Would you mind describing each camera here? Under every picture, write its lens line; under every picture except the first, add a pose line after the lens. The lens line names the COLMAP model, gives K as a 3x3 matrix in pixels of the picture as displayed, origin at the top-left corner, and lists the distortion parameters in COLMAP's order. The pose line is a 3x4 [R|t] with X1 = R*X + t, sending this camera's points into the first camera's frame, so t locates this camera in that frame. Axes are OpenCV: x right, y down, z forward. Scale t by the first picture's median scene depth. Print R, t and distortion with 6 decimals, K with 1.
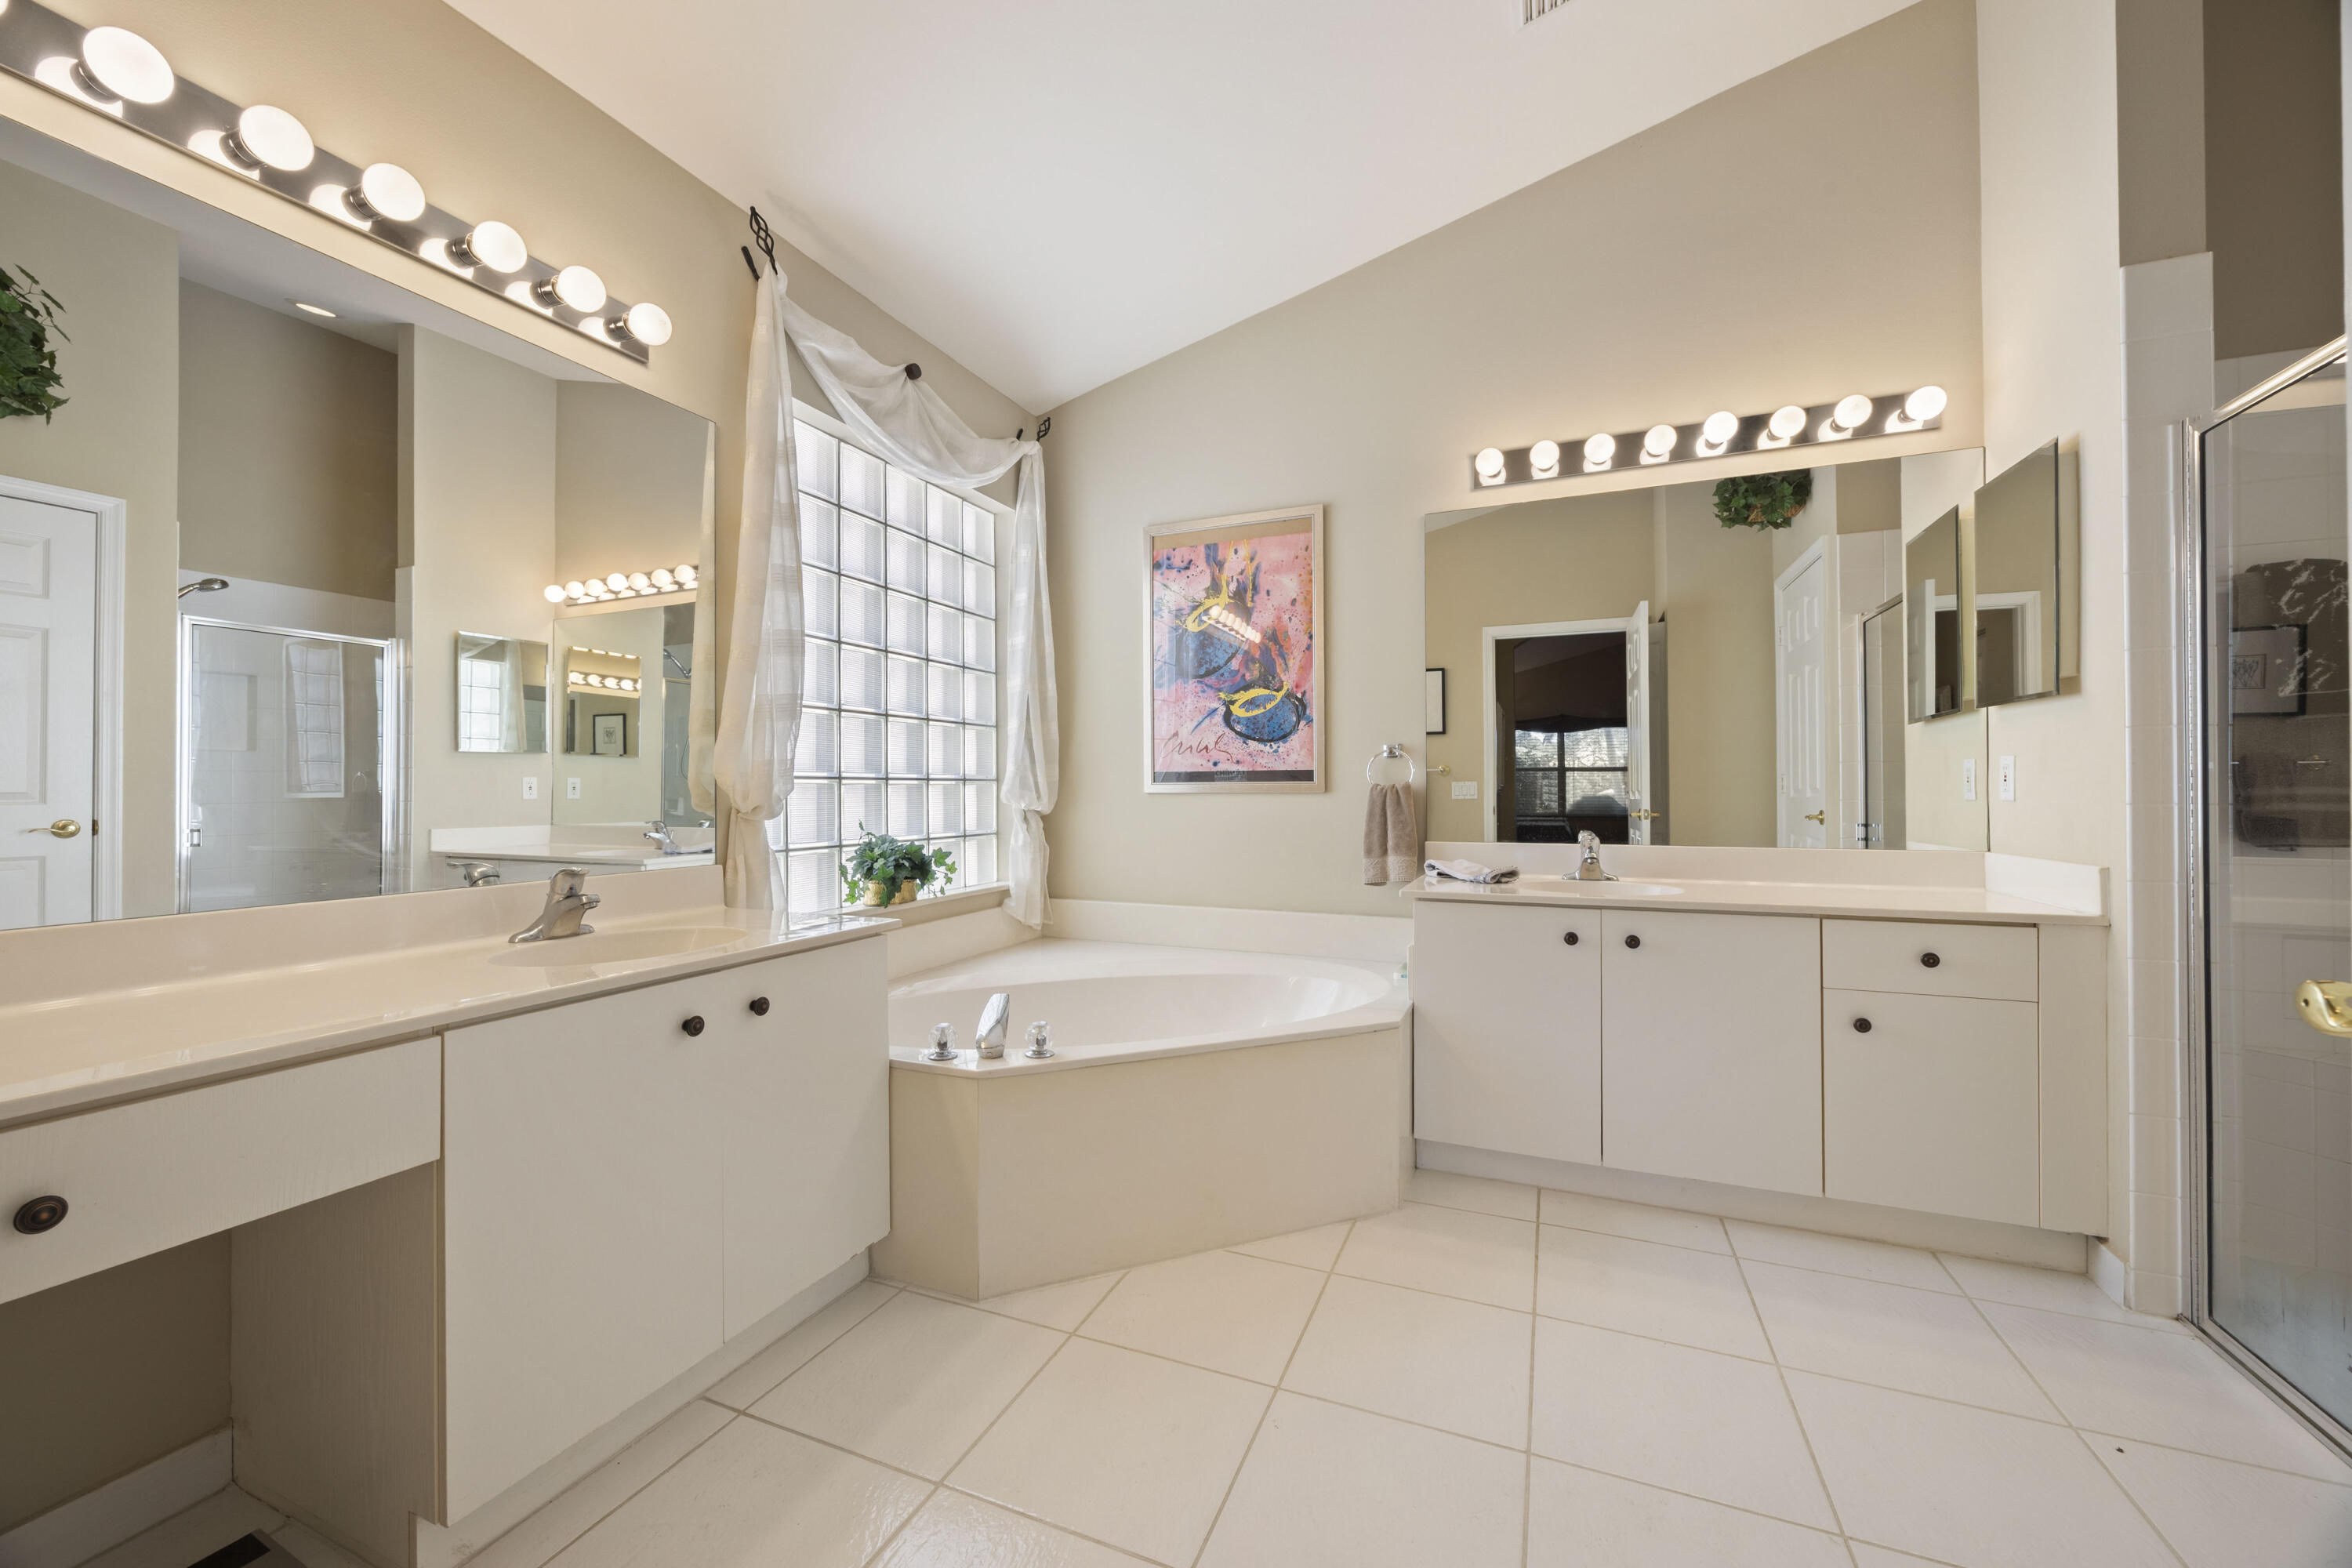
lens RADIAL K [[917.1, 0, 1160.4], [0, 917.1, 749.6], [0, 0, 1]] dist [0.000141, 0.000143]
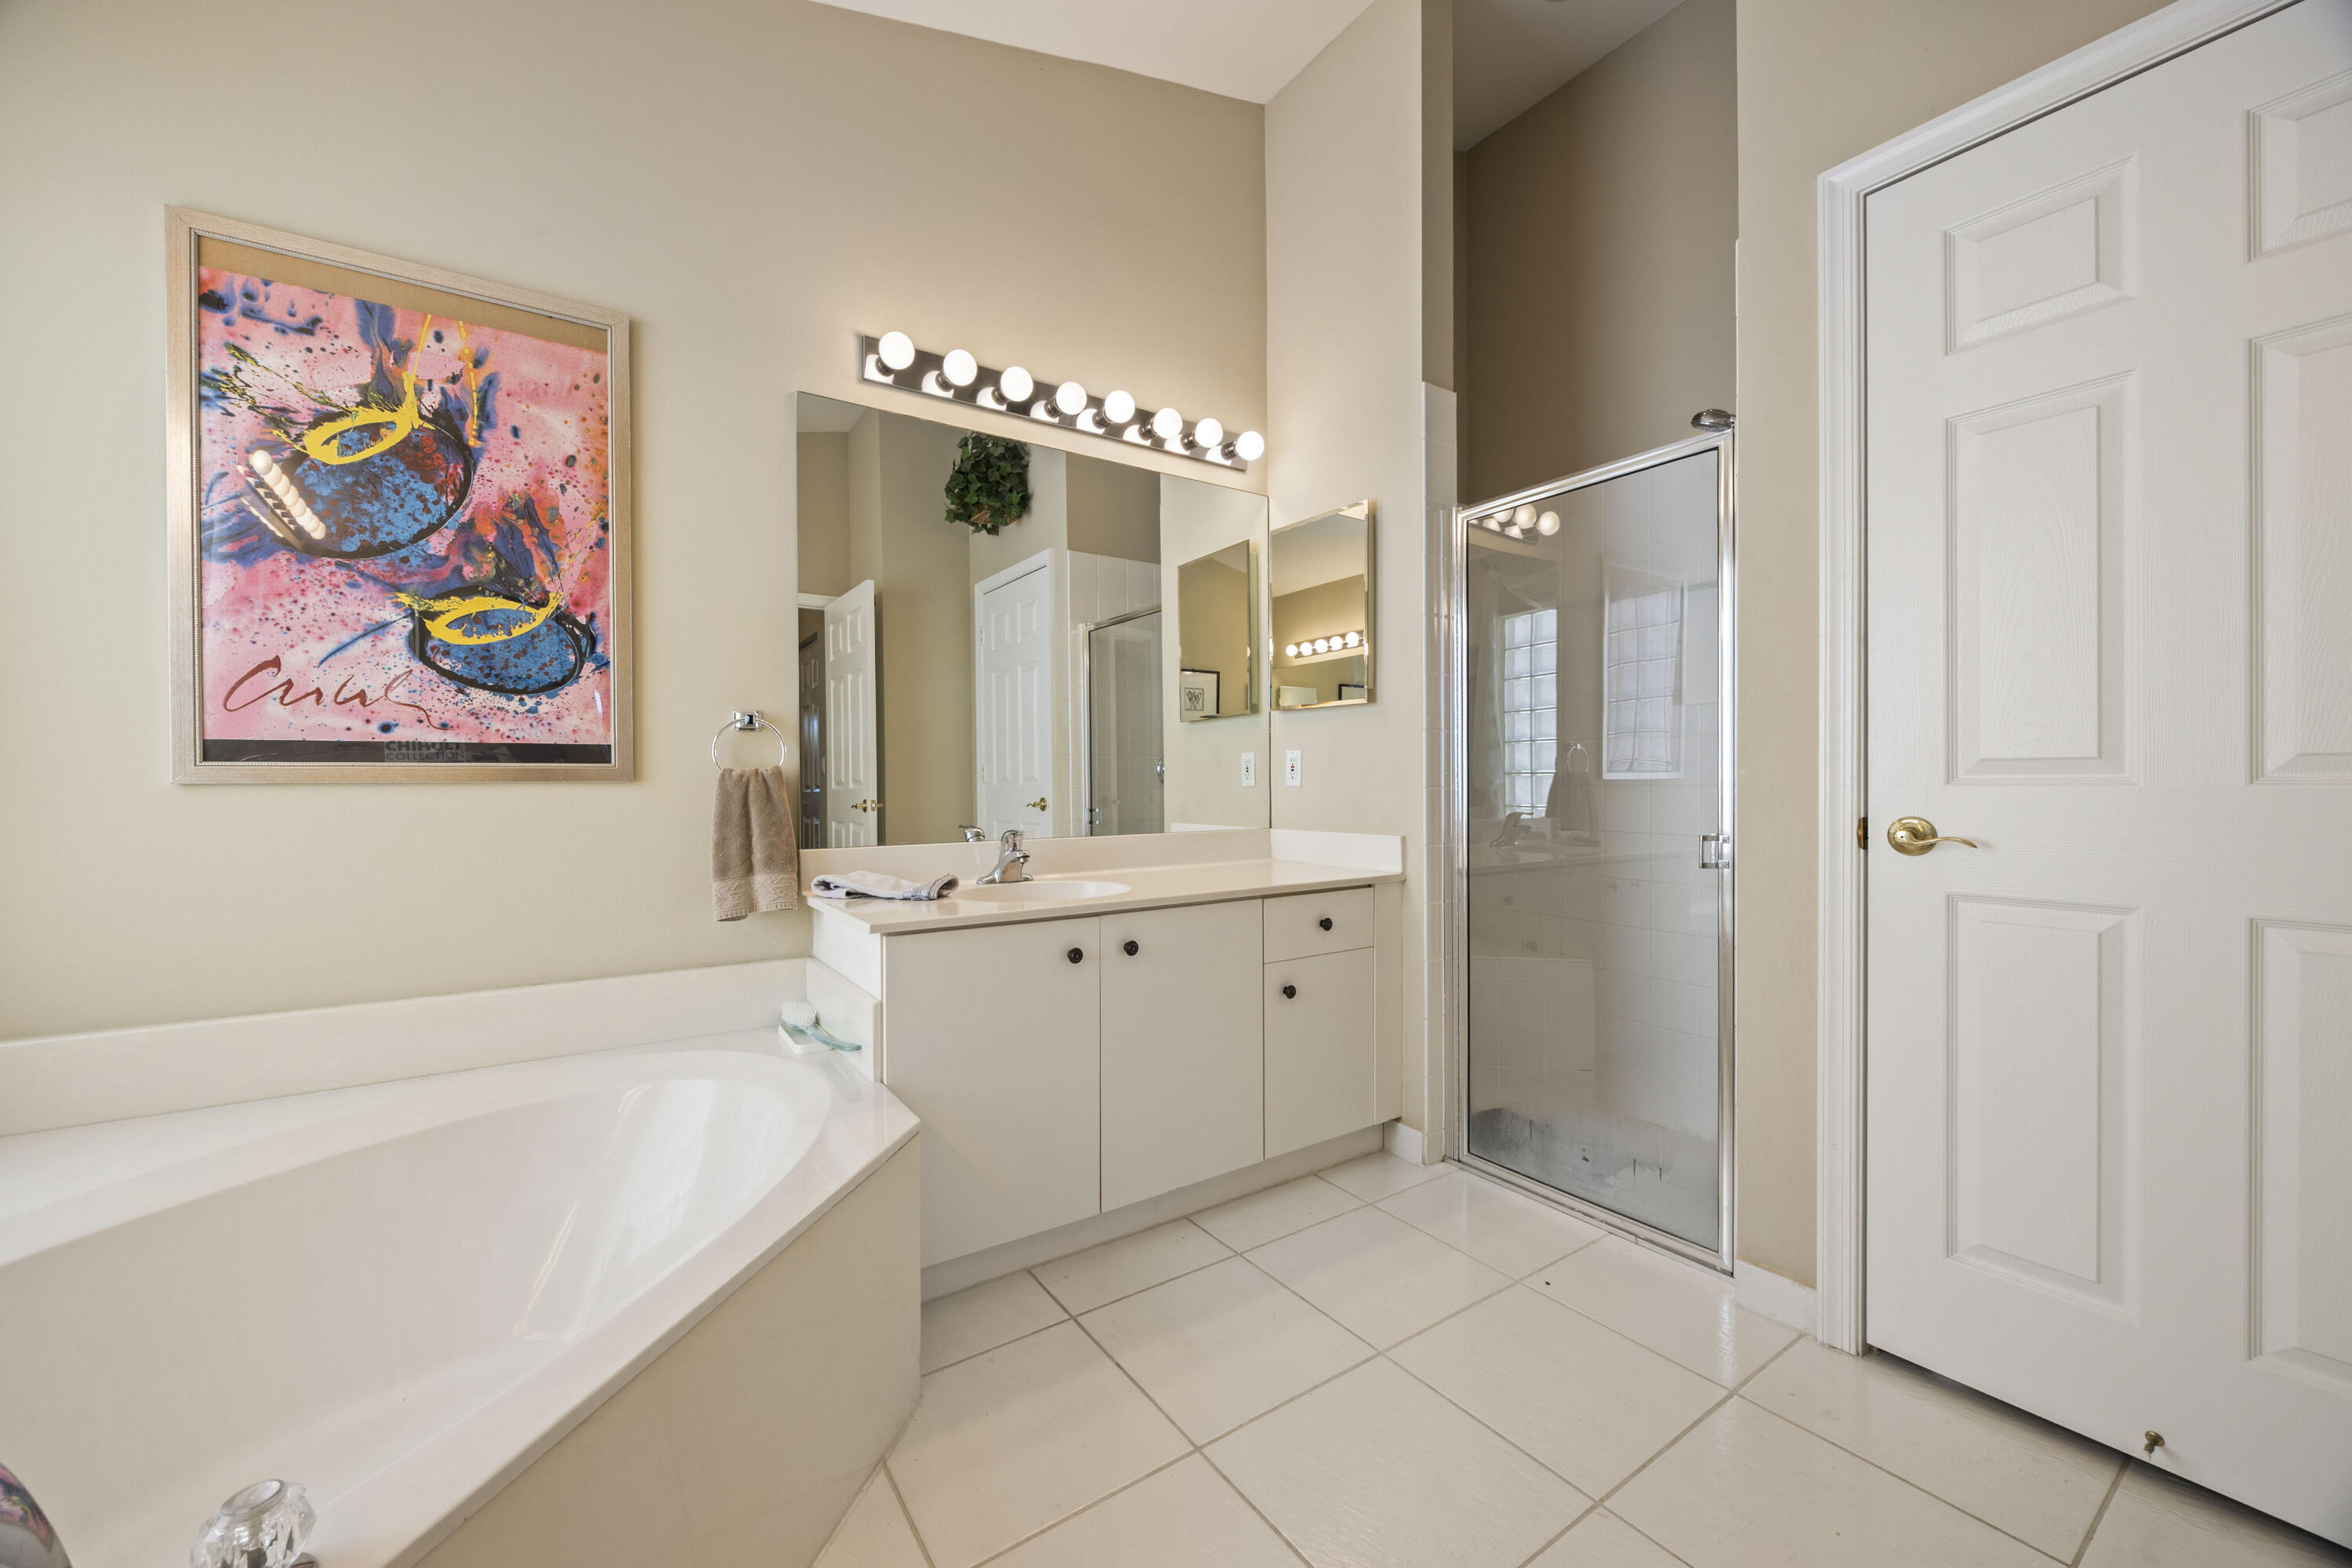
lens RADIAL K [[910.2, 0, 1181.6], [0, 910.2, 773.3], [0, 0, 1]] dist [-0.002397, -0.000135]
pose [[0.528463, 0.006225, 0.848933, -0.142881], [-0.034662, 0.999297, 0.014249, 0.018708], [-0.848248, -0.036956, 0.528308, 0.346790]]
